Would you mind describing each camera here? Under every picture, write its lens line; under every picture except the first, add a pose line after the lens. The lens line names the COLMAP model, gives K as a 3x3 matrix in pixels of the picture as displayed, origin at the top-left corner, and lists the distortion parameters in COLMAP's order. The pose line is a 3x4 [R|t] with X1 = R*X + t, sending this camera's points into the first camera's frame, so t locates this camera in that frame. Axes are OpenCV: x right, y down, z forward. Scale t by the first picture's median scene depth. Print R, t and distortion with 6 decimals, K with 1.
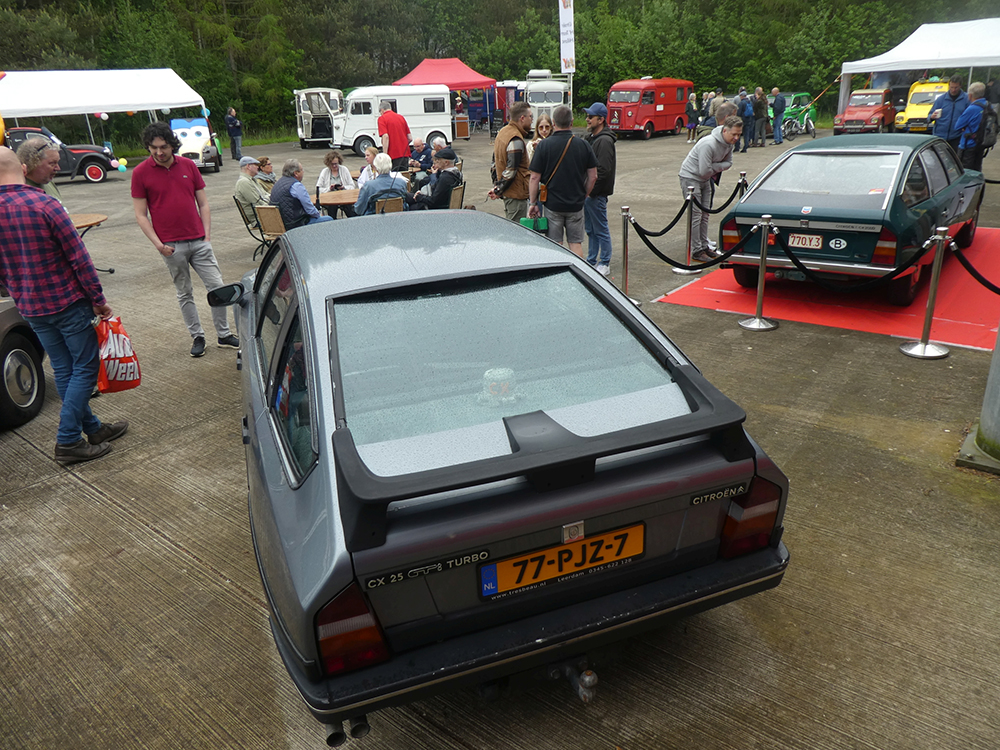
lens RADIAL K [[711.9, 0, 500.0], [0, 711.9, 375.0], [0, 0, 1]] dist [-0.023081, 0.000146]
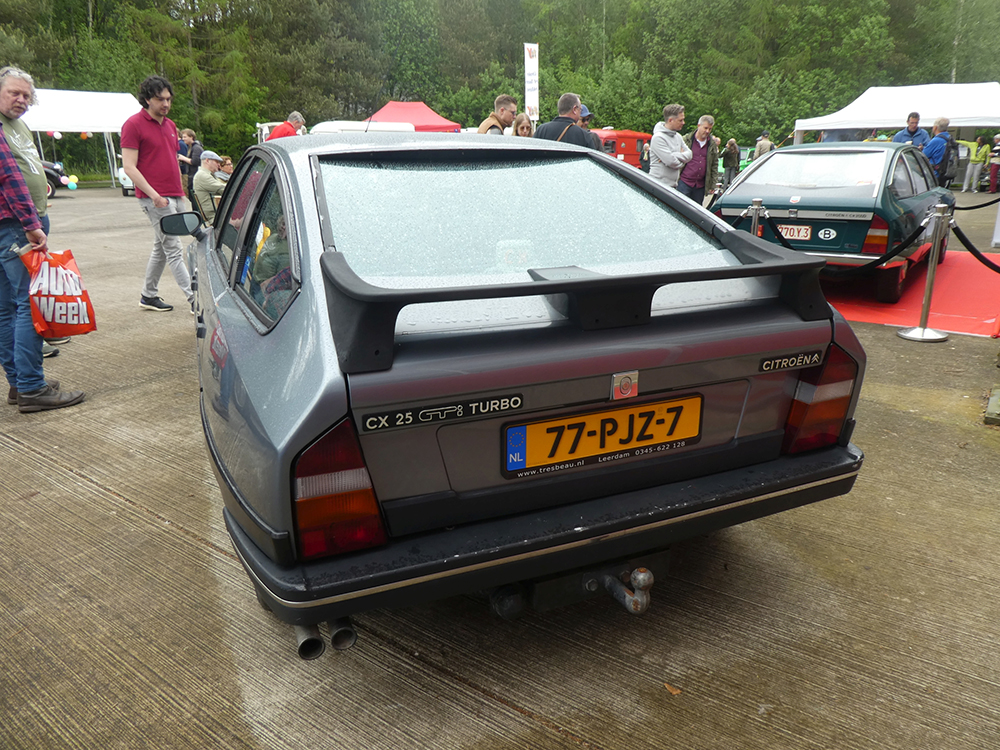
lens RADIAL K [[711.9, 0, 500.0], [0, 711.9, 375.0], [0, 0, 1]] dist [-0.023081, 0.000146]
pose [[0.997462, 0.026696, 0.066001, -0.052591], [-0.021308, 0.996483, -0.081035, 0.164621], [-0.067932, 0.079423, 0.994524, 0.131337]]
